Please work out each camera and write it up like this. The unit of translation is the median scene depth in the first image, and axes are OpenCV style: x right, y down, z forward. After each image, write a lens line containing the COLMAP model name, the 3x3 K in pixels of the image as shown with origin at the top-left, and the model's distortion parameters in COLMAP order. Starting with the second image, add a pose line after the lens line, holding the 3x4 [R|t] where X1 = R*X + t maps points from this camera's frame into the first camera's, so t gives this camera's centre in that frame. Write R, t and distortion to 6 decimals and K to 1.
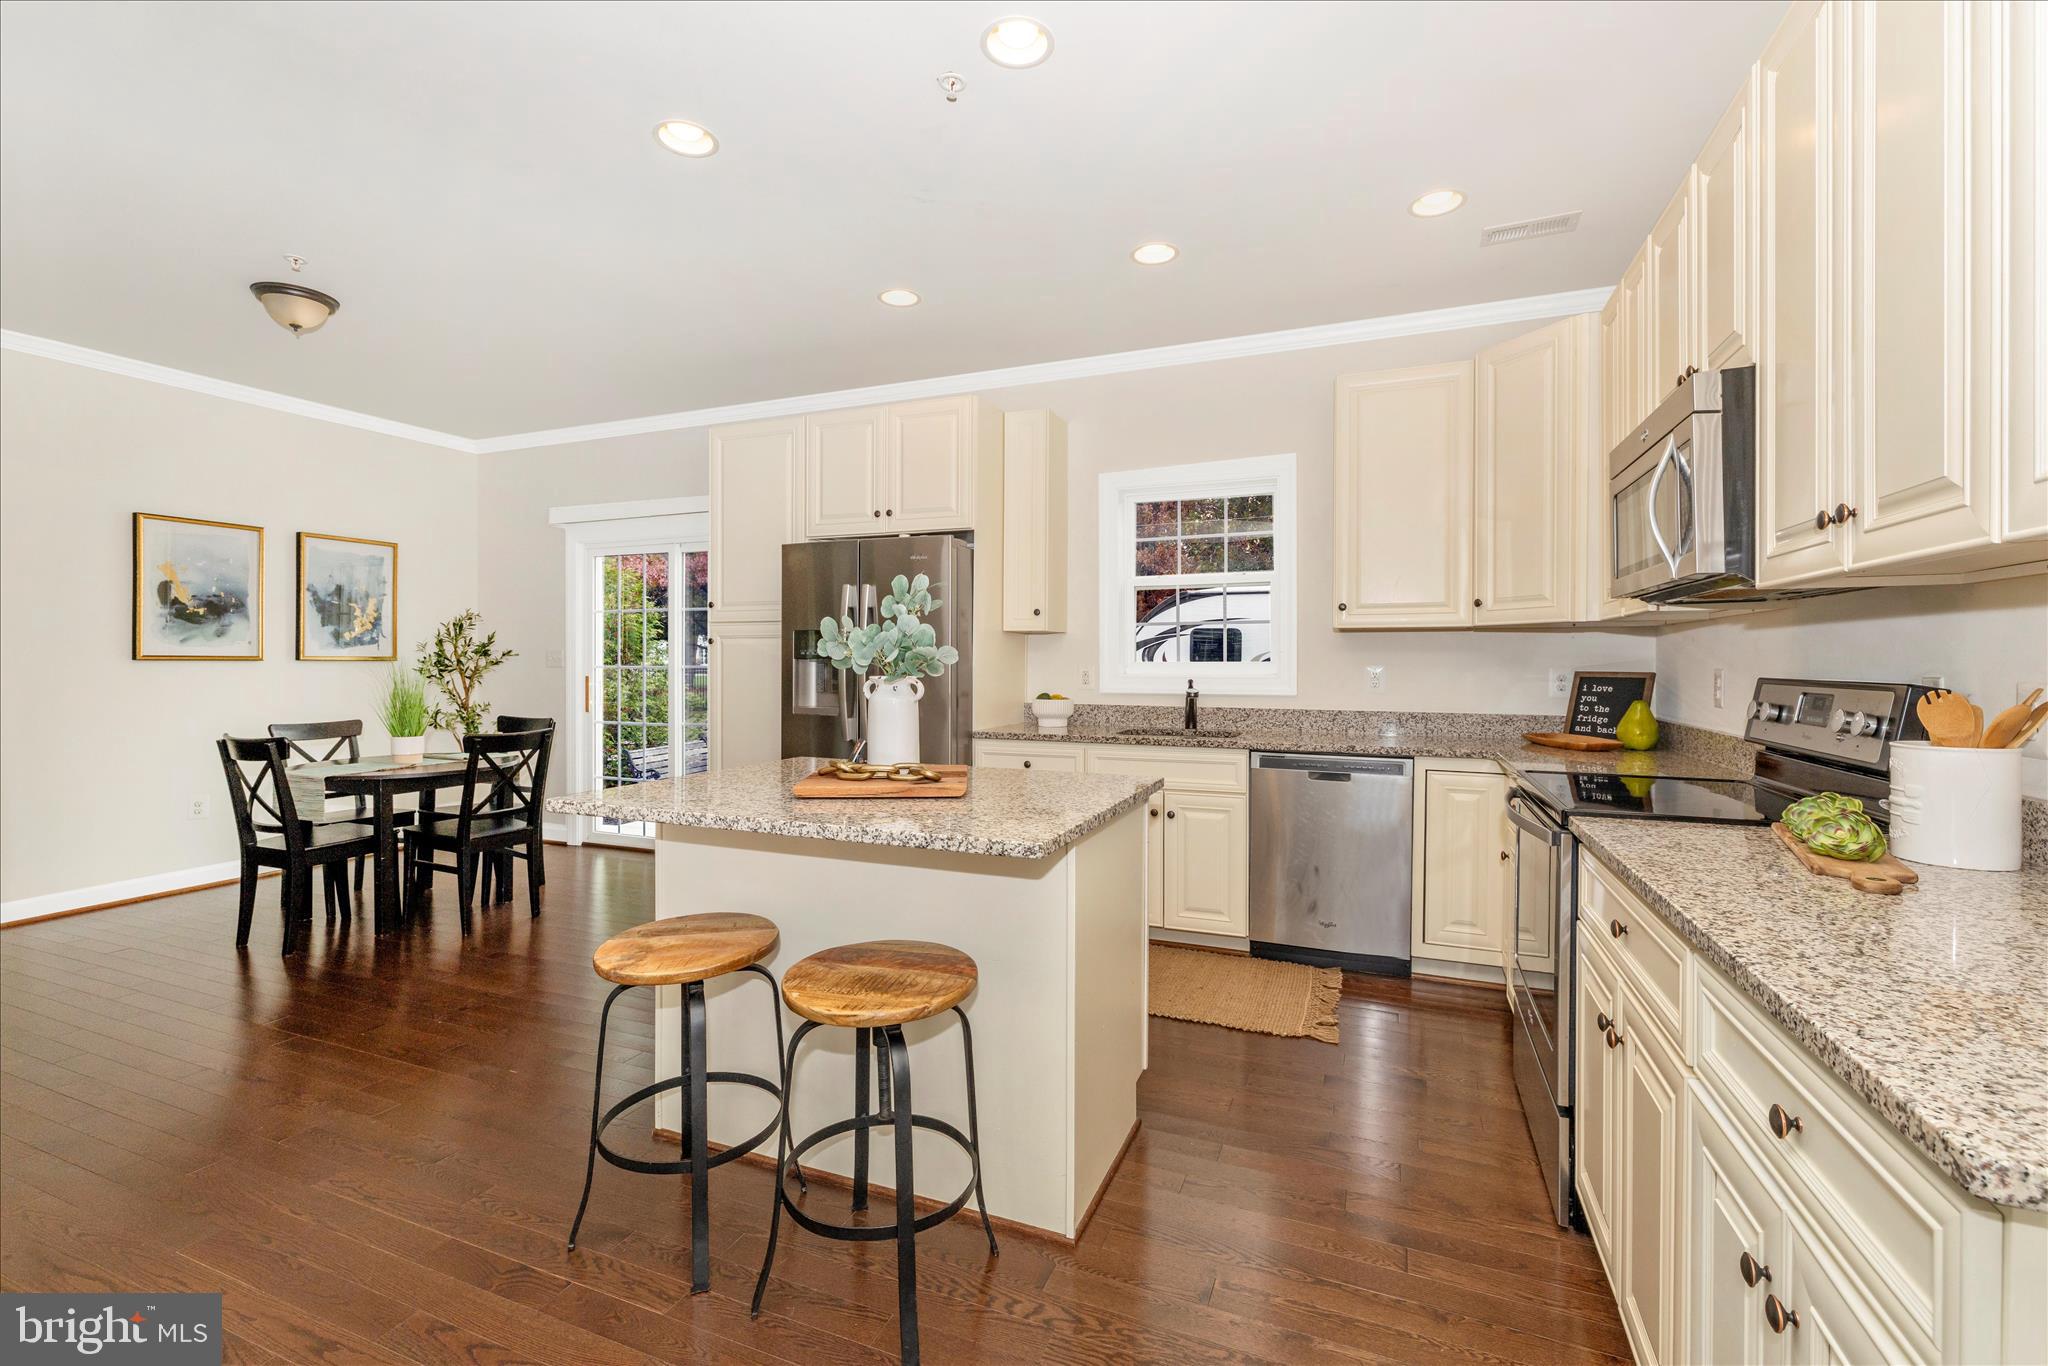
lens RADIAL K [[884.8, 0, 1024.2], [0, 884.8, 667.8], [0, 0, 1]] dist [-0.000101, -0.000354]
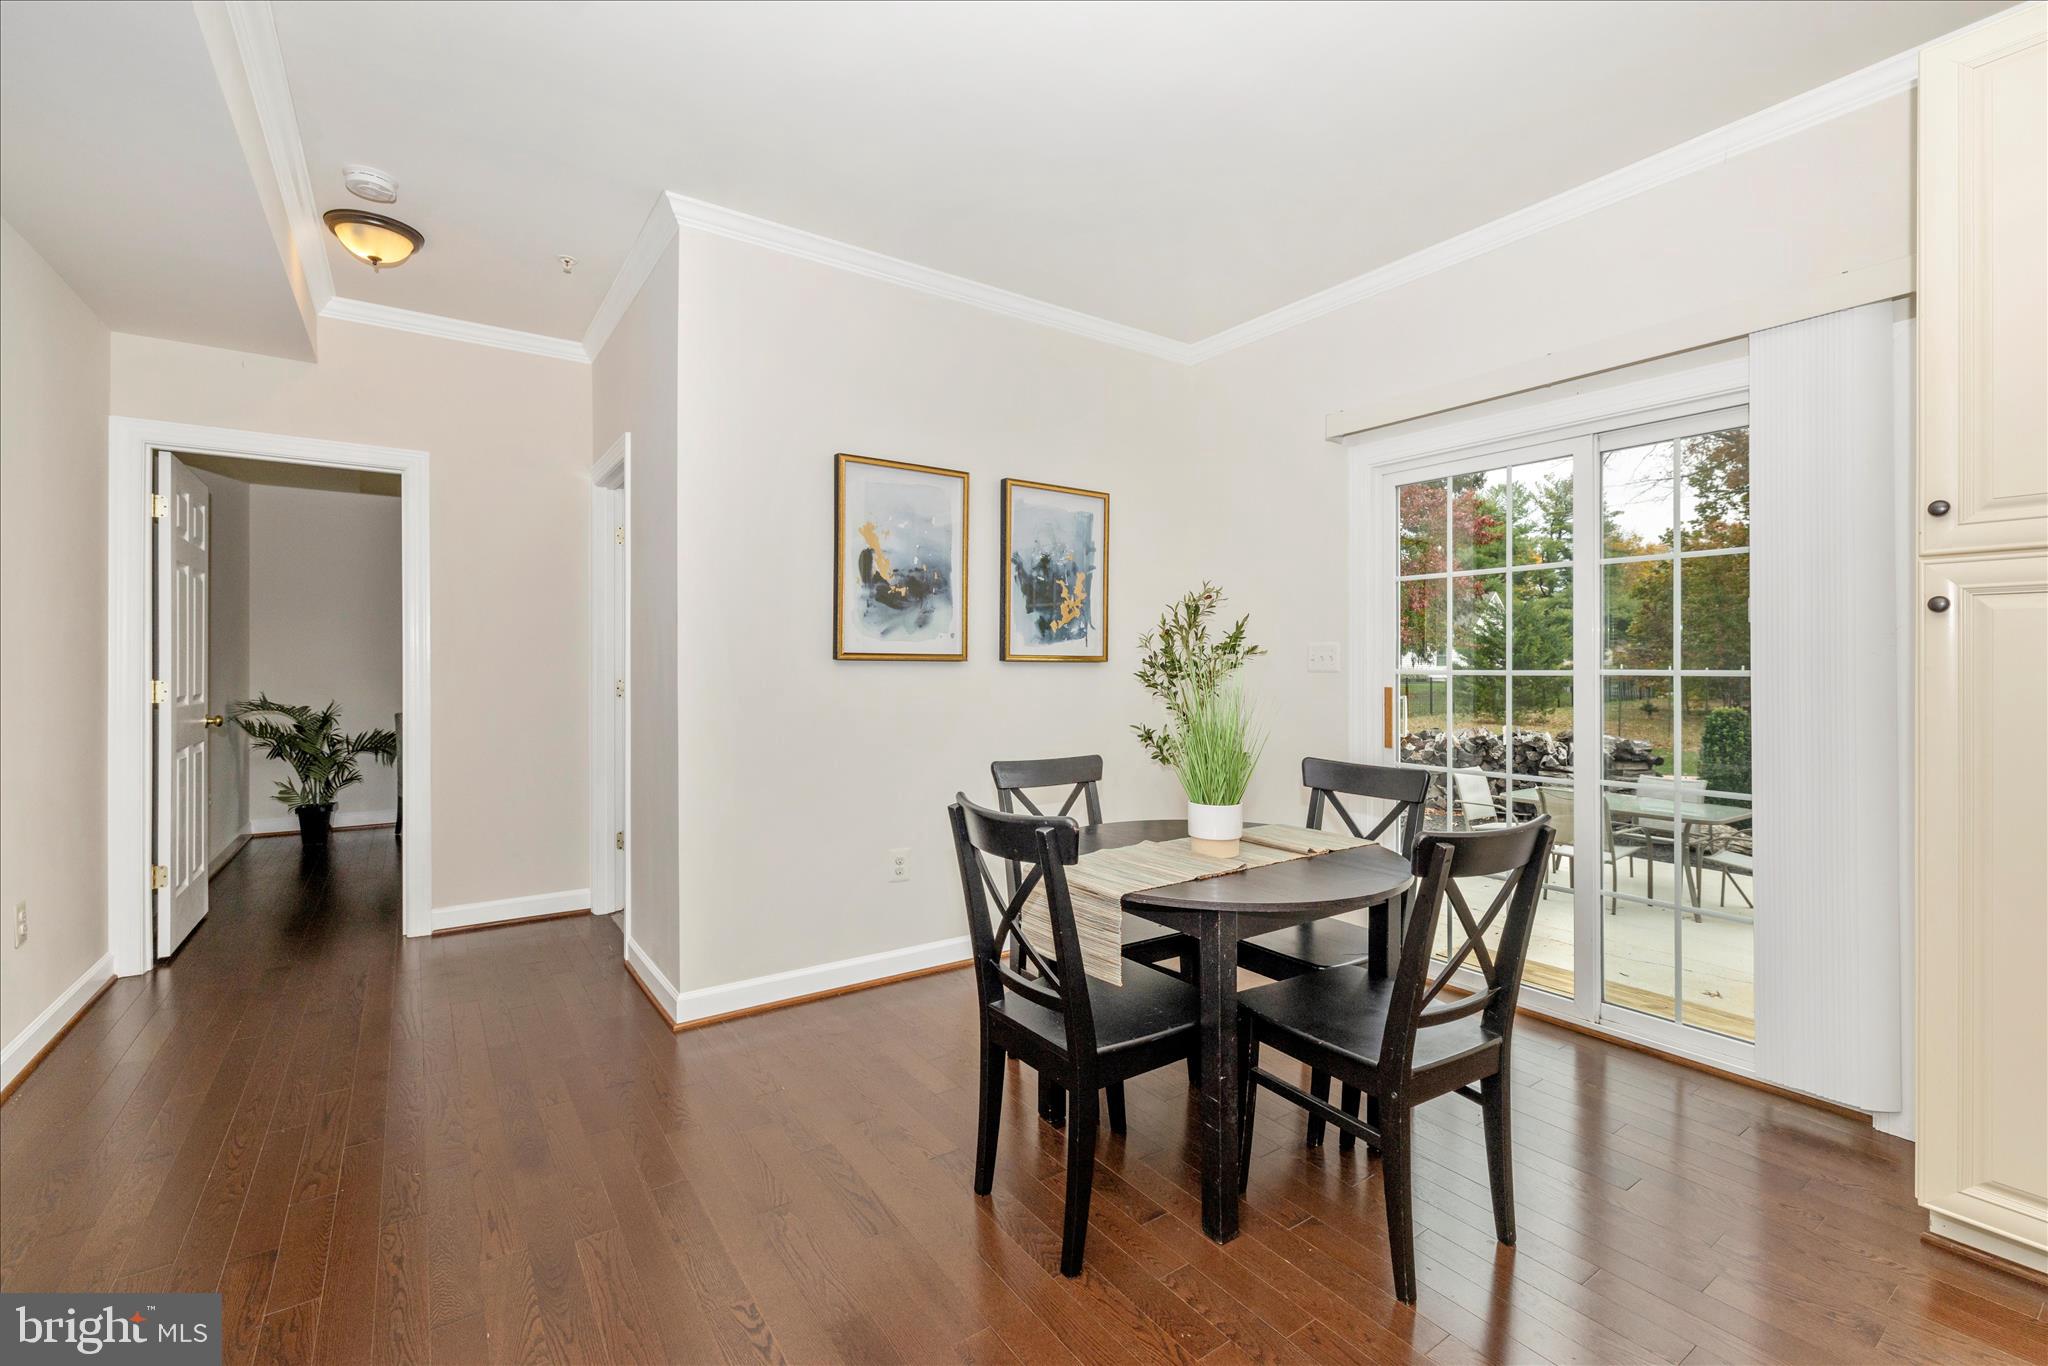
lens RADIAL K [[884.8, 0, 1024.2], [0, 884.8, 667.8], [0, 0, 1]] dist [-0.000101, -0.000354]
pose [[0.839217, 0.000433, -0.543797, -0.506311], [-0.005413, 0.999957, -0.007558, 0.002810], [0.543770, 0.009286, 0.839183, 0.499981]]
